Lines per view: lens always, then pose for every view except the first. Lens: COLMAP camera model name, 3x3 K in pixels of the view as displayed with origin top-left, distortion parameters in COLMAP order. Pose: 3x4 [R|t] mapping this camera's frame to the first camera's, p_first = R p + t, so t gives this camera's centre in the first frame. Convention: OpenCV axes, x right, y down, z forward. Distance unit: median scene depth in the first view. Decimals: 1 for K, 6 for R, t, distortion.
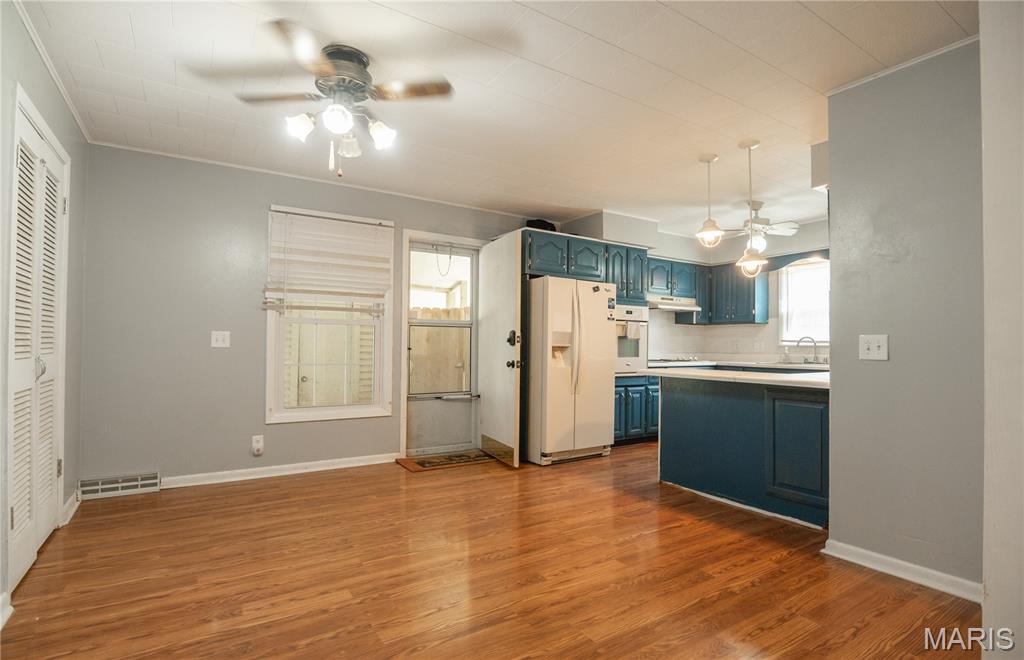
lens RADIAL K [[505.3, 0, 510.9], [0, 505.3, 336.8], [0, 0, 1]] dist [-0.001297, -0.000346]
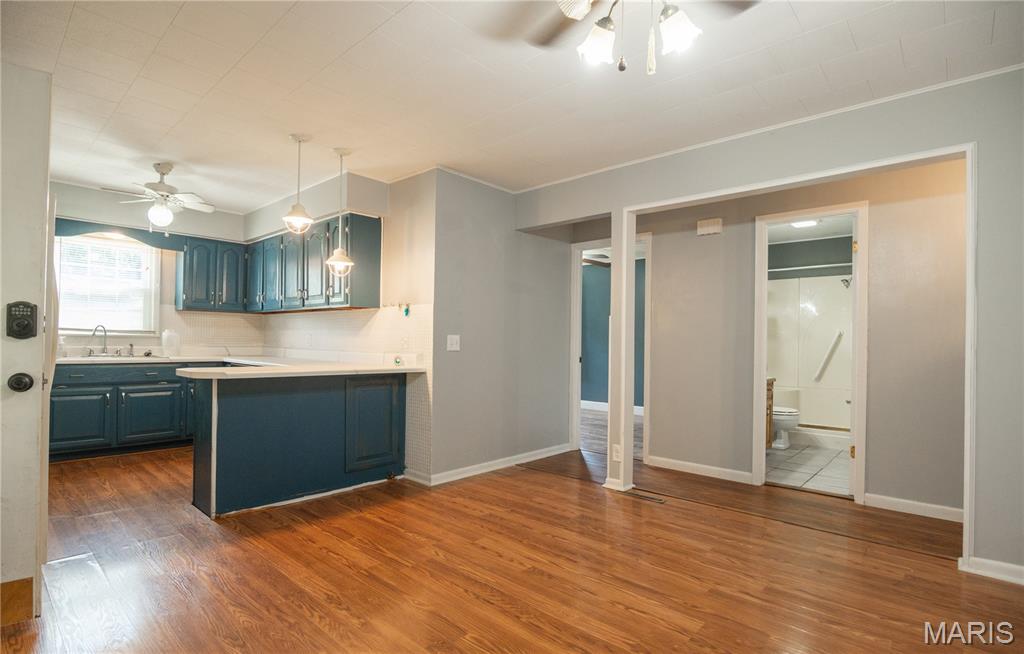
lens RADIAL K [[498.3, 0, 510.9], [0, 498.3, 342.1], [0, 0, 1]] dist [-0.024123, 0.000048]
pose [[-0.255753, -0.010127, 0.966689, -0.409480], [-0.034038, 0.999419, 0.001465, 0.004652], [-0.966143, -0.032529, -0.255949, 0.591661]]
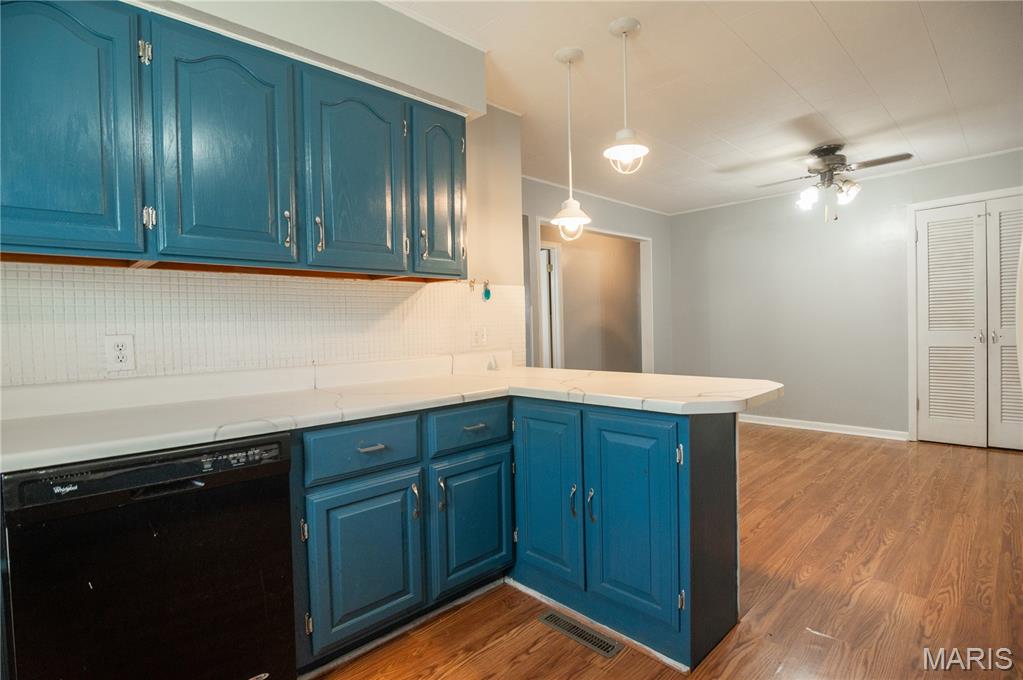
lens RADIAL K [[499.3, 0, 511.5], [0, 499.3, 340.0], [0, 0, 1]] dist [-0.012263, -0.000702]
pose [[-0.981473, 0.022705, -0.190248, 0.454922], [0.020884, 0.999715, 0.011567, 0.009597], [0.190457, 0.007380, -0.981668, 1.094811]]
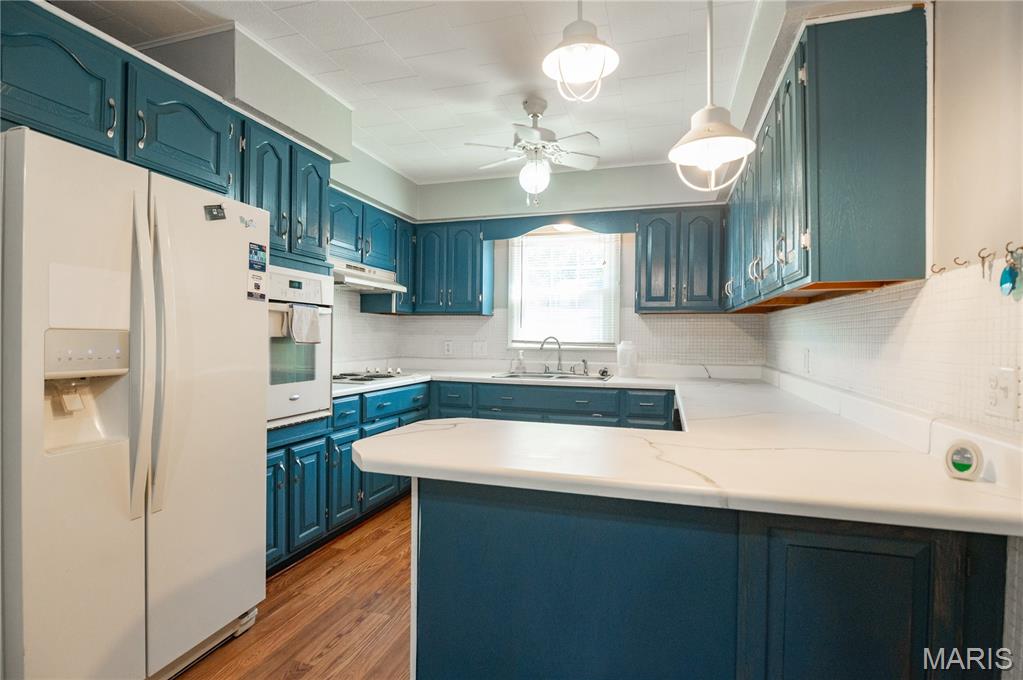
lens RADIAL K [[513.5, 0, 509.3], [0, 513.5, 343.4], [0, 0, 1]] dist [-0.024949, -0.000147]
pose [[0.768703, -0.008519, 0.639550, 0.087338], [-0.014232, 0.999436, 0.030419, -0.012324], [-0.639448, -0.032485, 0.768148, 0.524425]]
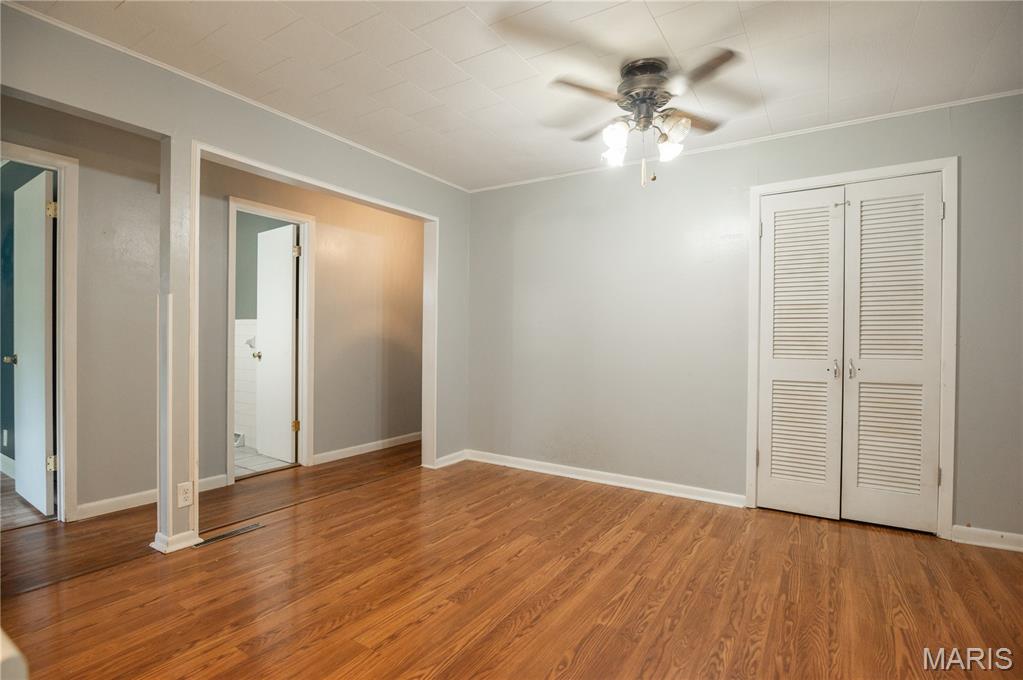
lens RADIAL K [[499.4, 0, 500.3], [0, 499.4, 343.0], [0, 0, 1]] dist [-0.010754, 0.000719]
pose [[-0.915574, -0.017309, -0.401777, 0.158186], [-0.014464, 0.999844, -0.010111, 0.010294], [0.401889, -0.003446, -0.915682, 0.834880]]
